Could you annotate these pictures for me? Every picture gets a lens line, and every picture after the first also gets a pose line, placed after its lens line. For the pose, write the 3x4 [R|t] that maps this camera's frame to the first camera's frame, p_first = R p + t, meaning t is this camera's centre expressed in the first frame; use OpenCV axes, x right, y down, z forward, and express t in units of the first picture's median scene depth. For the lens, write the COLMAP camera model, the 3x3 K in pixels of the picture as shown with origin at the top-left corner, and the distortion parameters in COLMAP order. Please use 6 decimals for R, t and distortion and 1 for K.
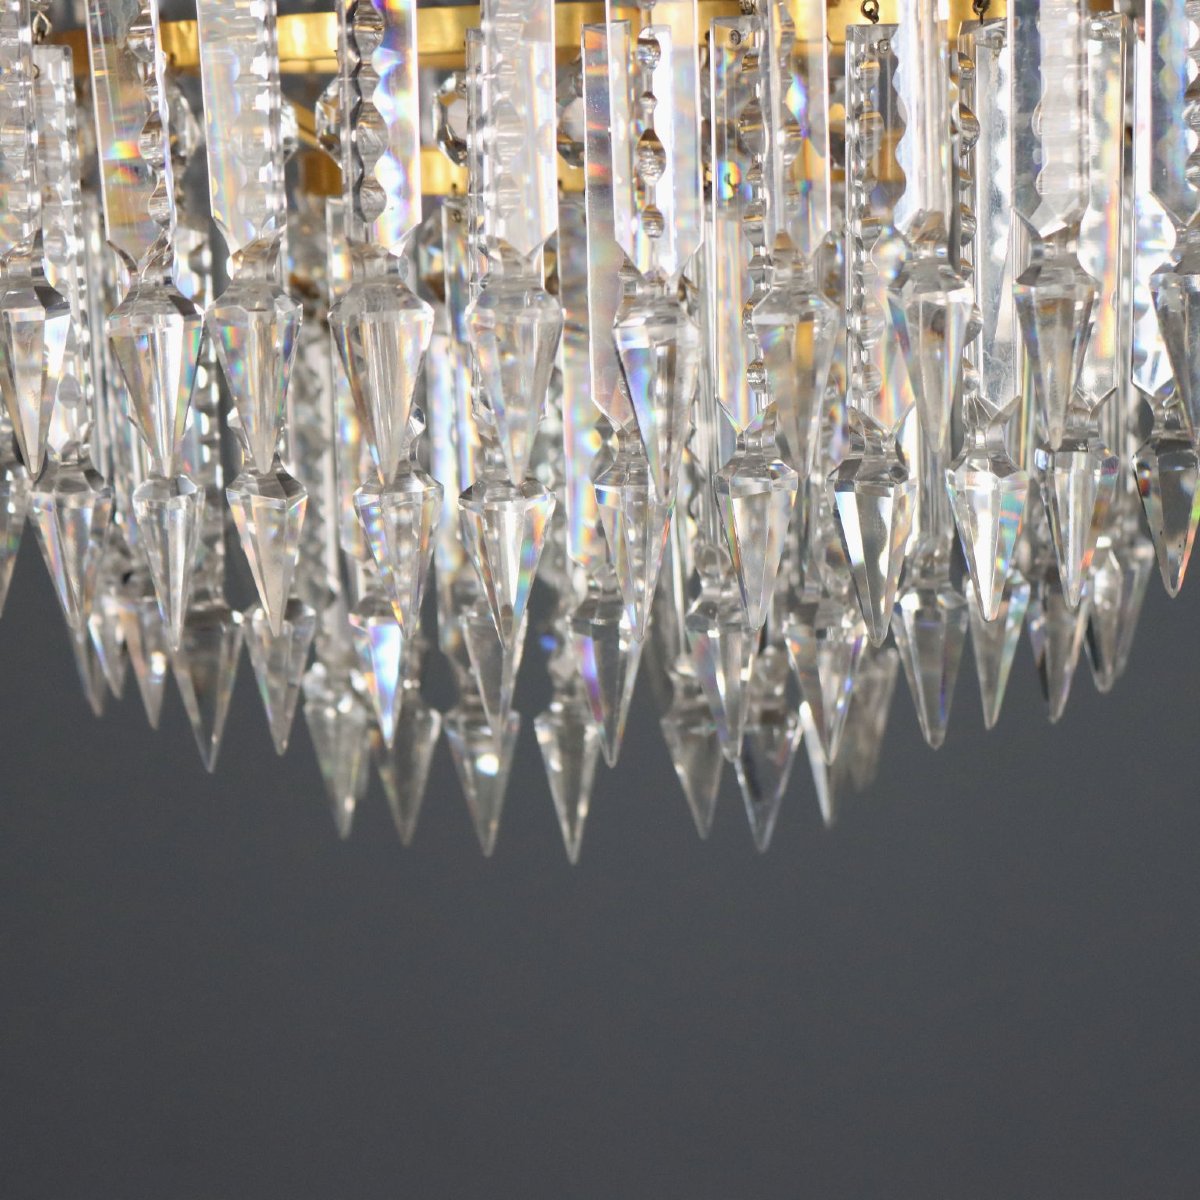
lens RADIAL K [[3516.6, 0, 598.2], [0, 3516.6, 600.4], [0, 0, 1]] dist [-0.698629, 0.000000]
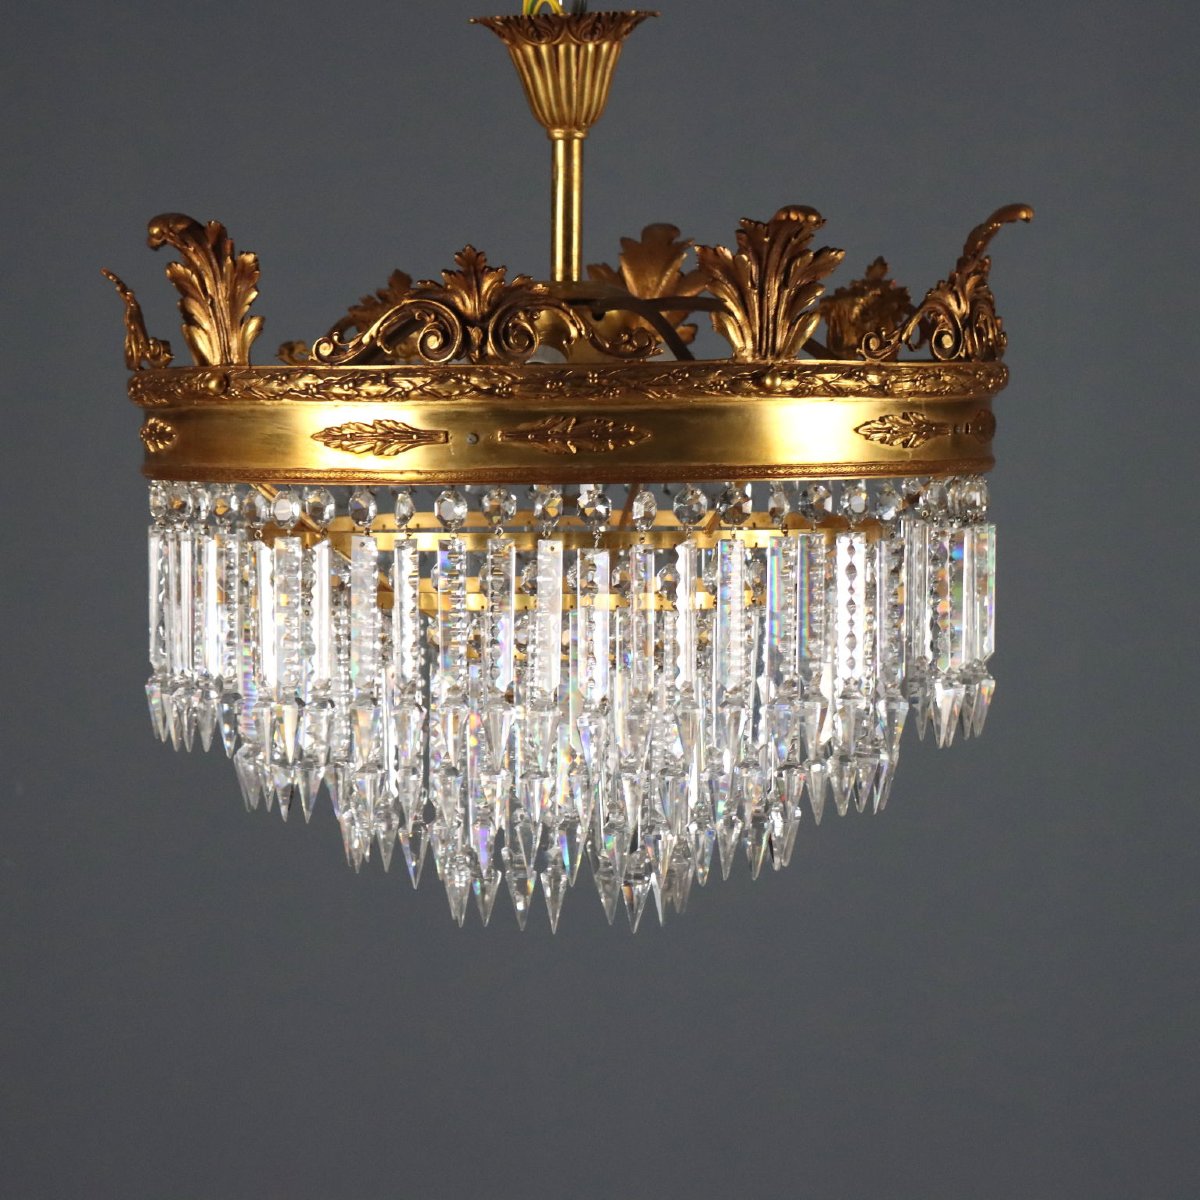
lens RADIAL K [[2659.1, 0, 603.1], [0, 2659.1, 601.1], [0, 0, 1]] dist [0.701672, 0.000000]
pose [[0.999406, 0.032958, 0.010113, 0.000076], [-0.031645, 0.993404, -0.110213, 0.054591], [-0.013679, 0.109827, 0.993857, -0.962283]]
